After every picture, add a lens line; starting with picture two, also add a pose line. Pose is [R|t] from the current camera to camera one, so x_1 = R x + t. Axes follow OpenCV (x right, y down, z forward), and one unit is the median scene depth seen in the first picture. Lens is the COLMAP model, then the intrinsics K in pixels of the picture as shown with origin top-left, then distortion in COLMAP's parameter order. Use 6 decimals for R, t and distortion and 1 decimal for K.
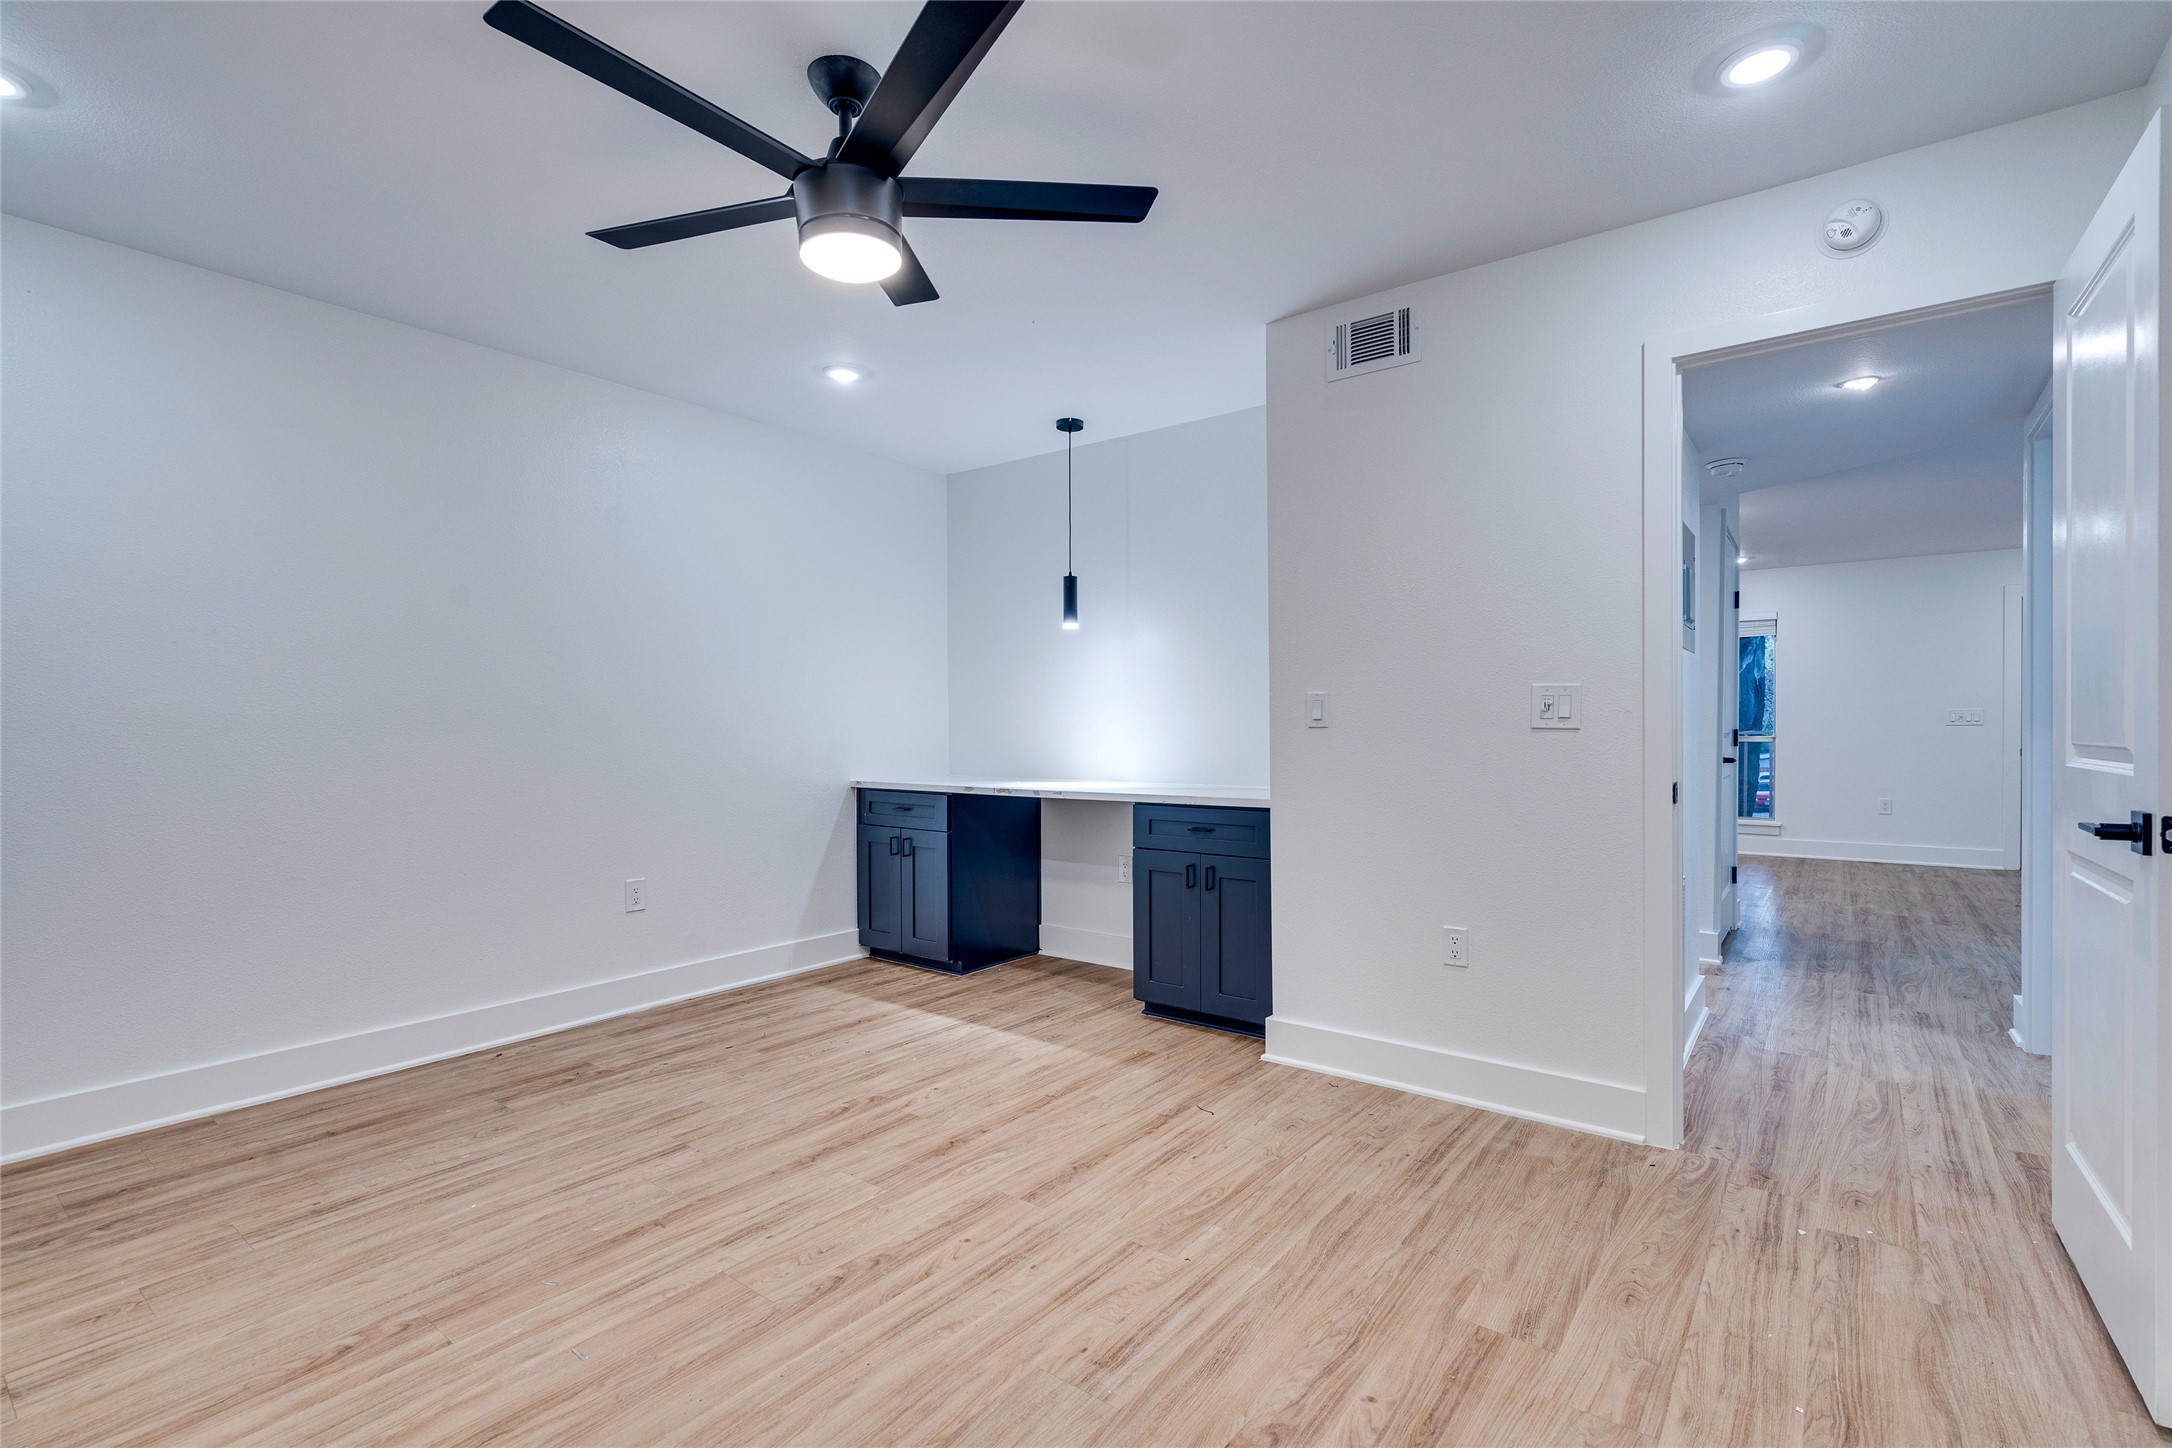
lens RADIAL K [[989.6, 0, 1082.5], [0, 989.6, 748.9], [0, 0, 1]] dist [-0.003098, 0.000207]
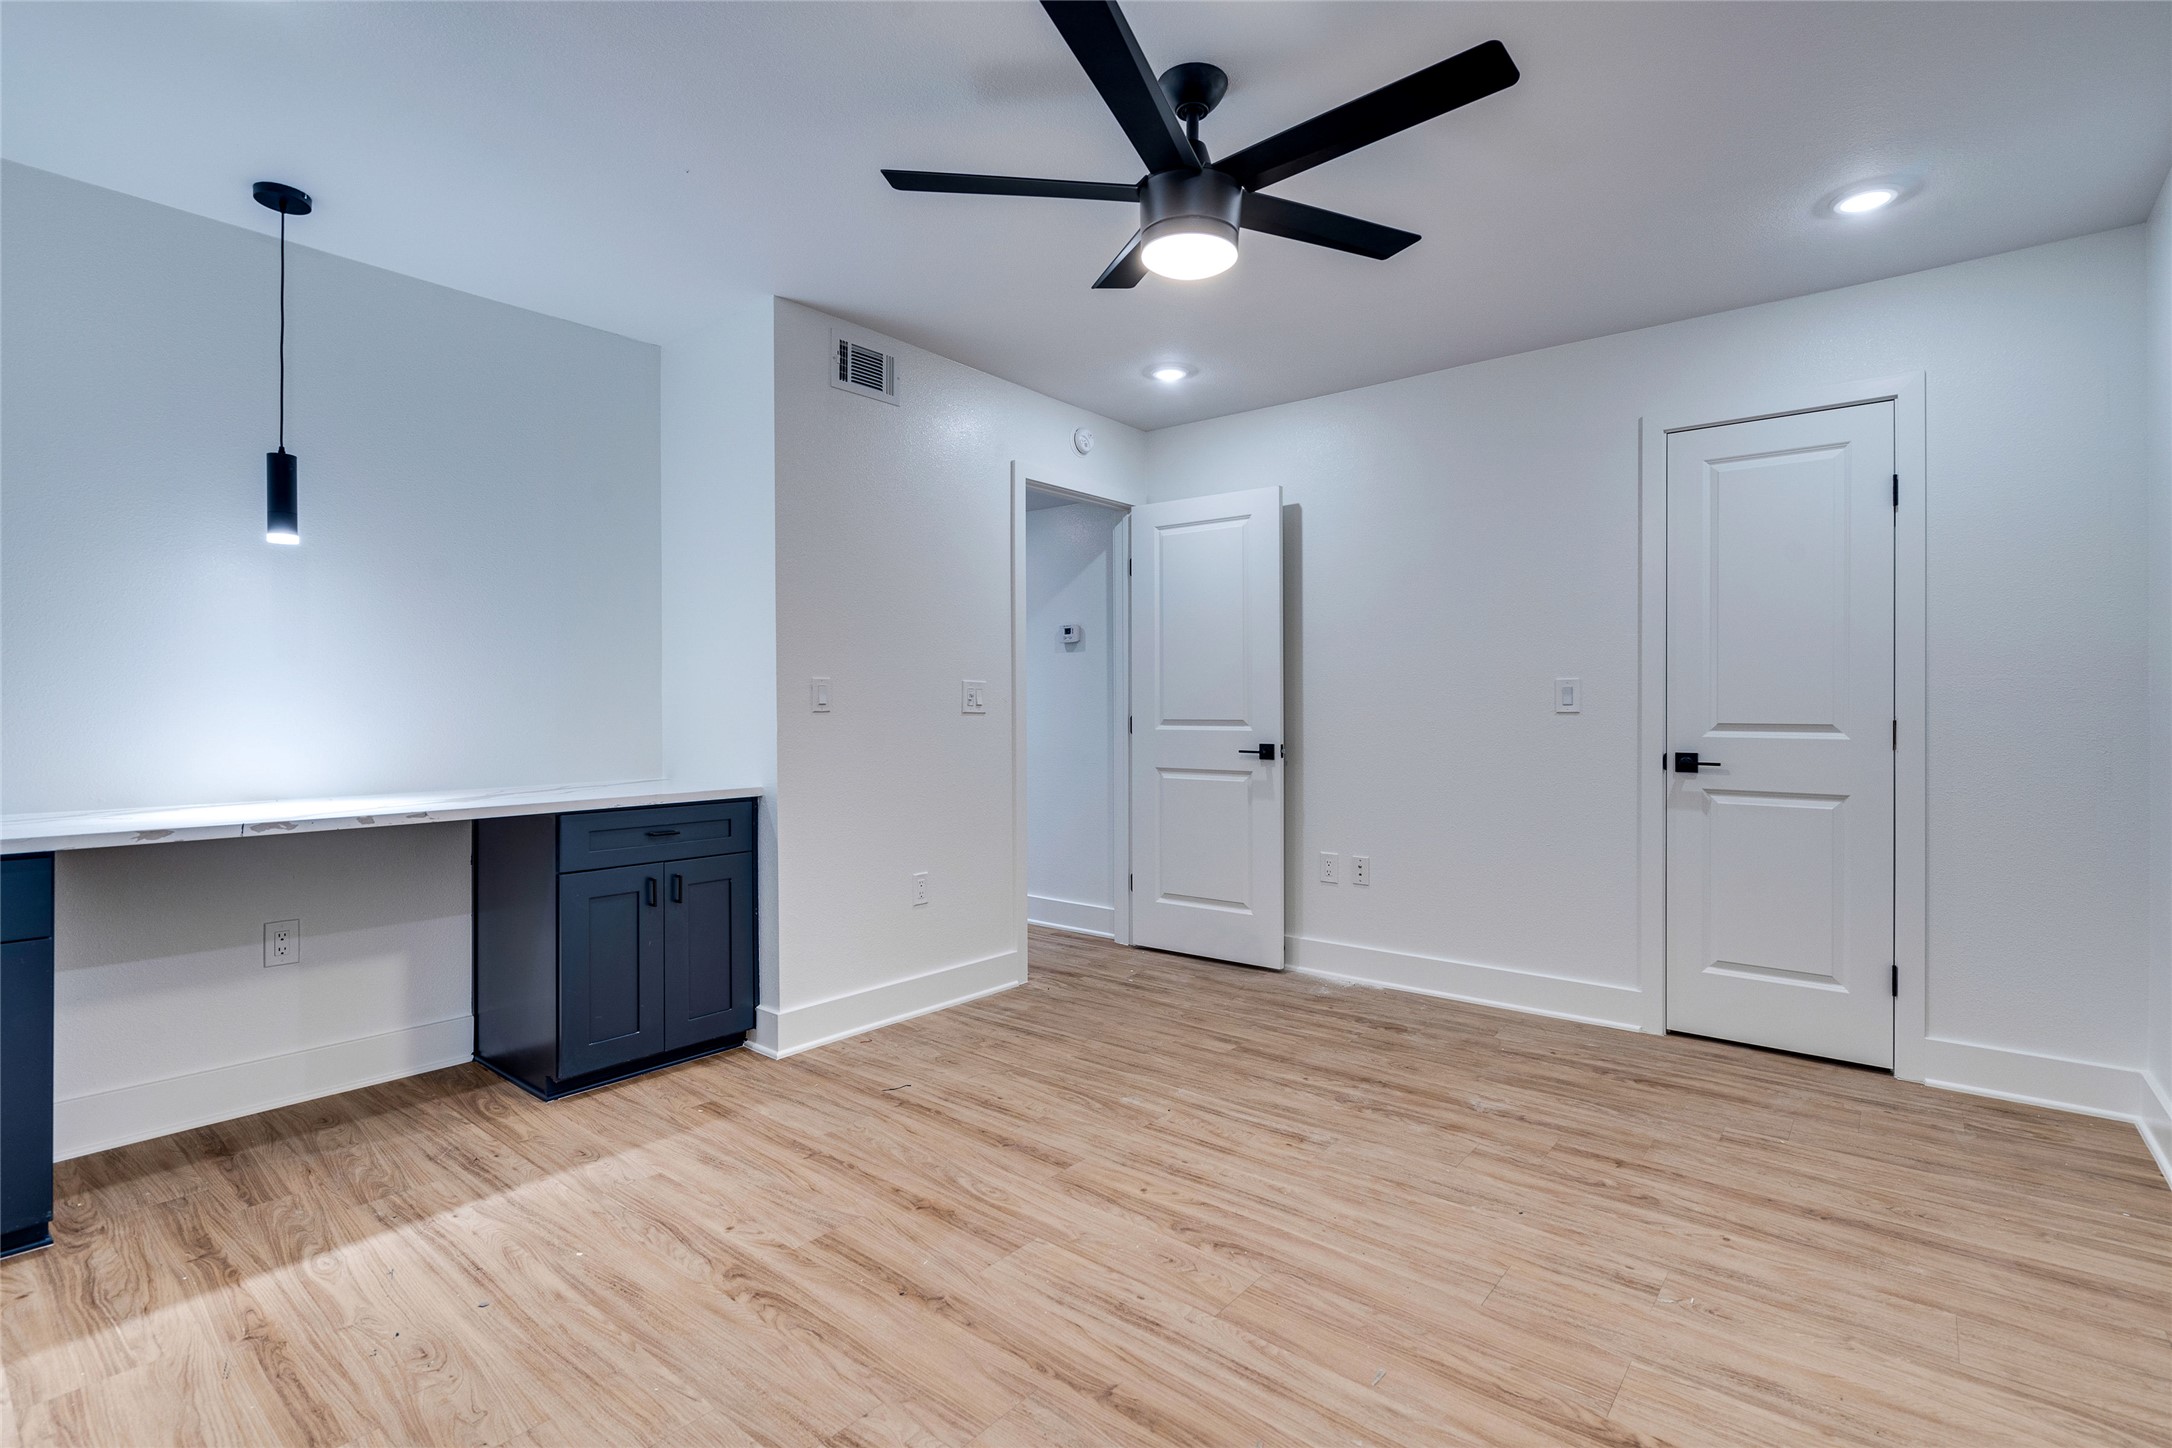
lens RADIAL K [[1031.3, 0, 1088.6], [0, 1031.3, 708.4], [0, 0, 1]] dist [-0.000338, 0.001135]
pose [[0.020905, 0.003471, 0.999775, -0.960833], [0.020960, 0.999773, -0.003909, -0.017601], [-0.999562, 0.021037, 0.020828, 0.795285]]
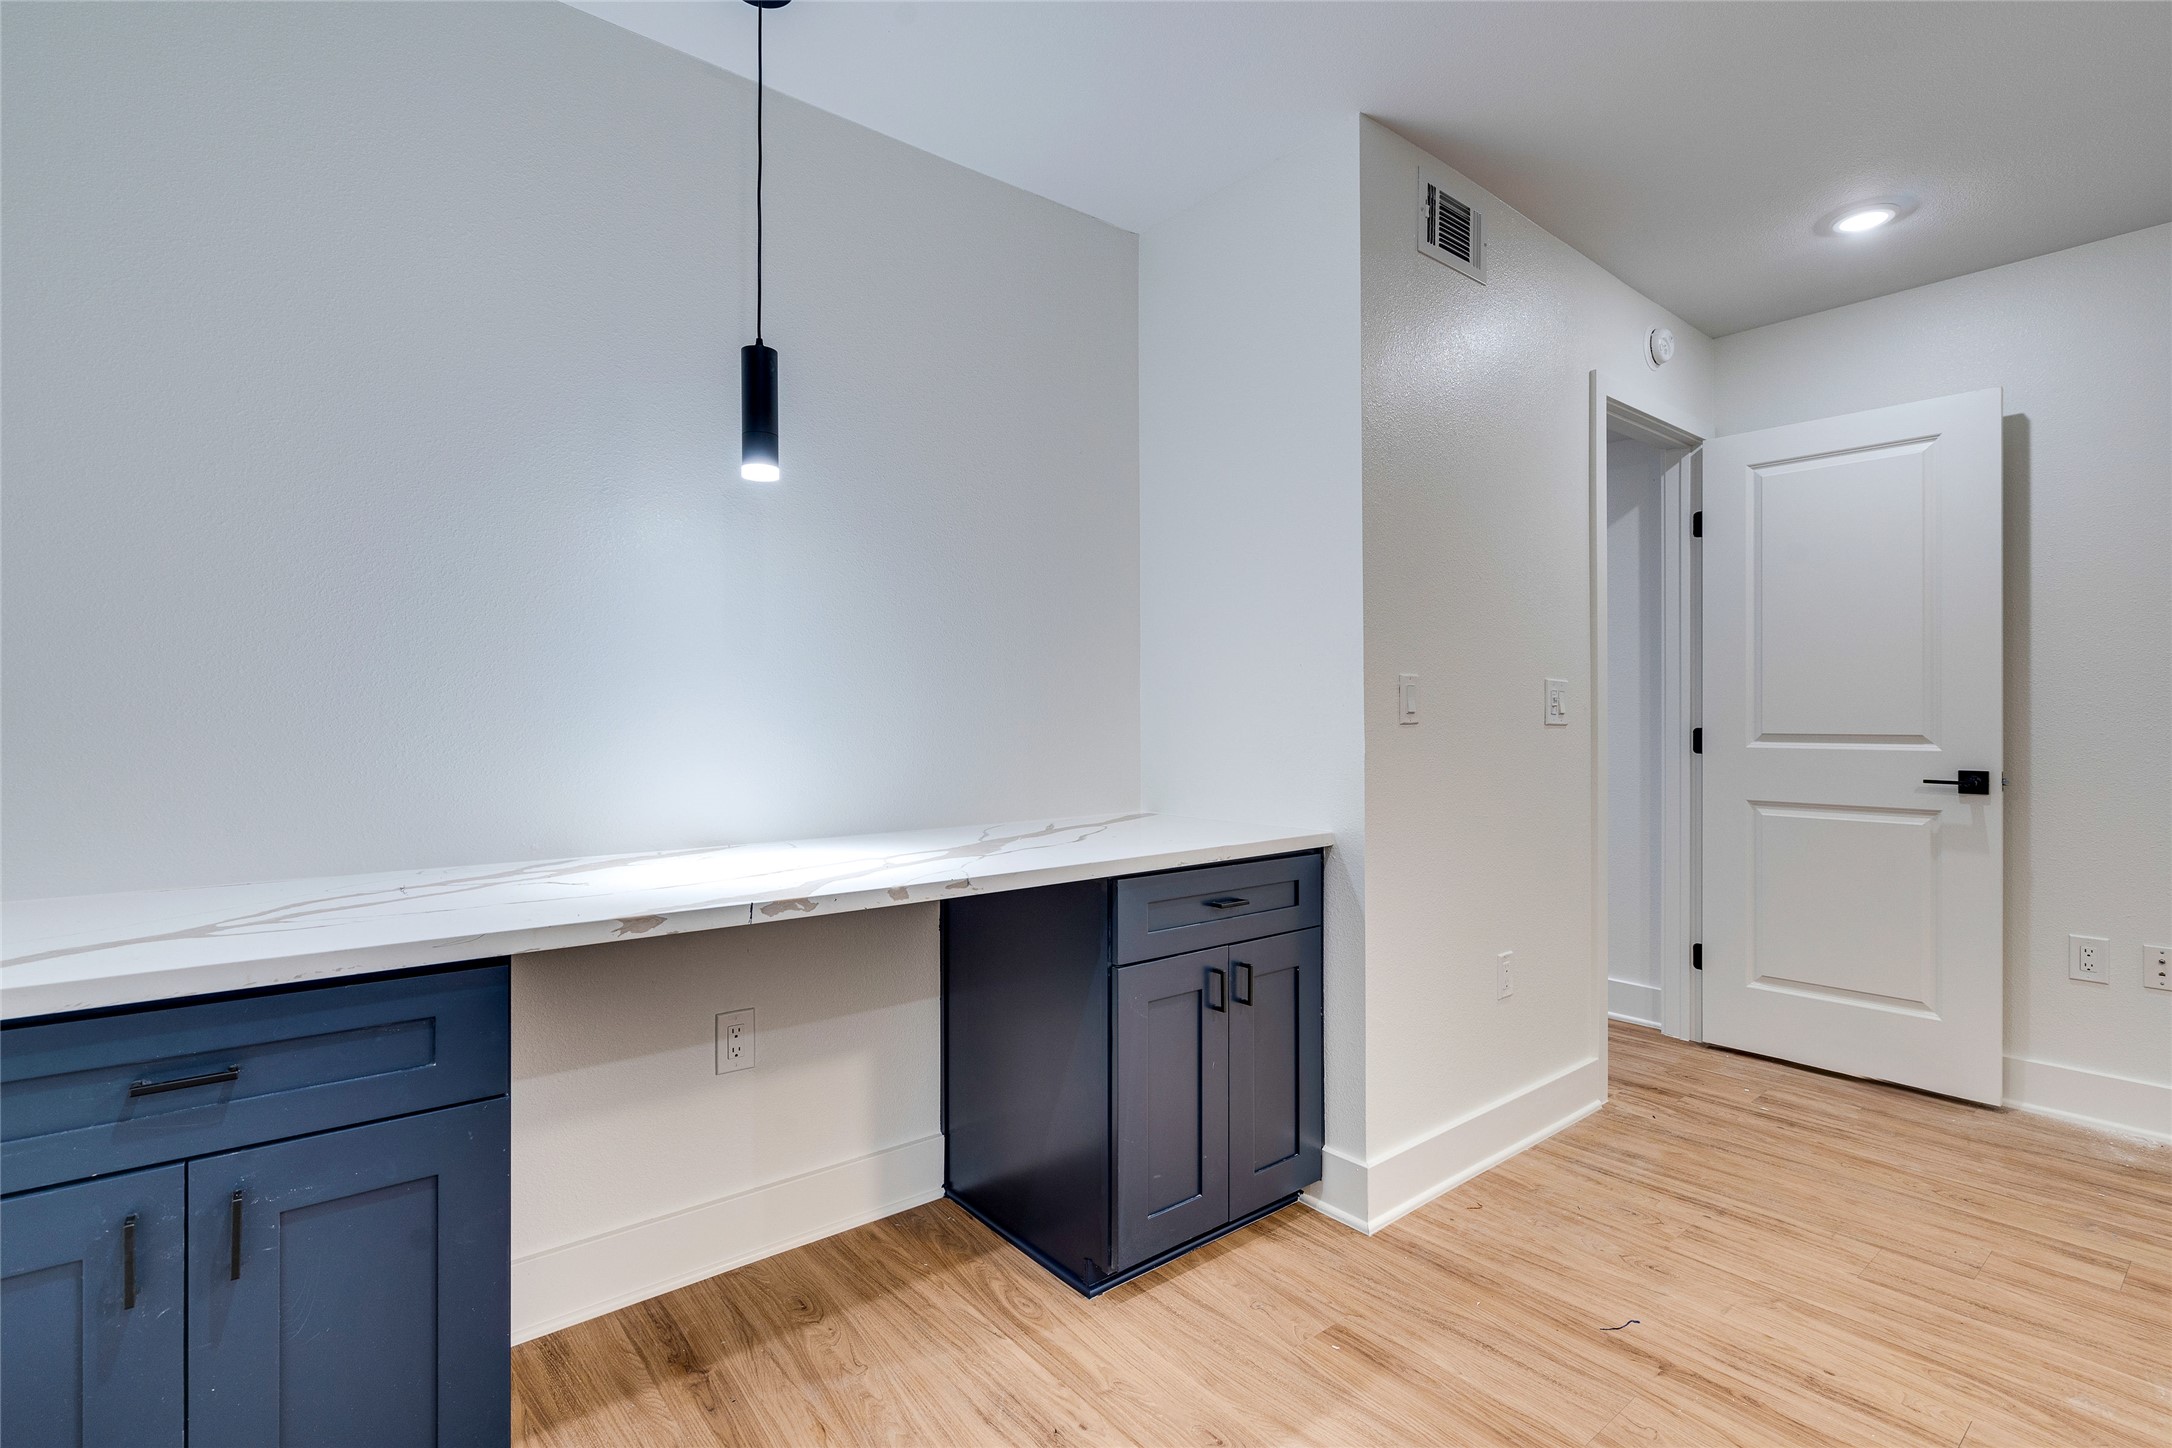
lens RADIAL K [[1015.4, 0, 1082.1], [0, 1015.4, 720.8], [0, 0, 1]] dist [-0.003819, 0.000771]
pose [[0.218828, -0.000987, 0.975763, -0.605322], [0.019544, 0.999803, -0.003372, -0.029839], [-0.975568, 0.019809, 0.218804, 1.222244]]
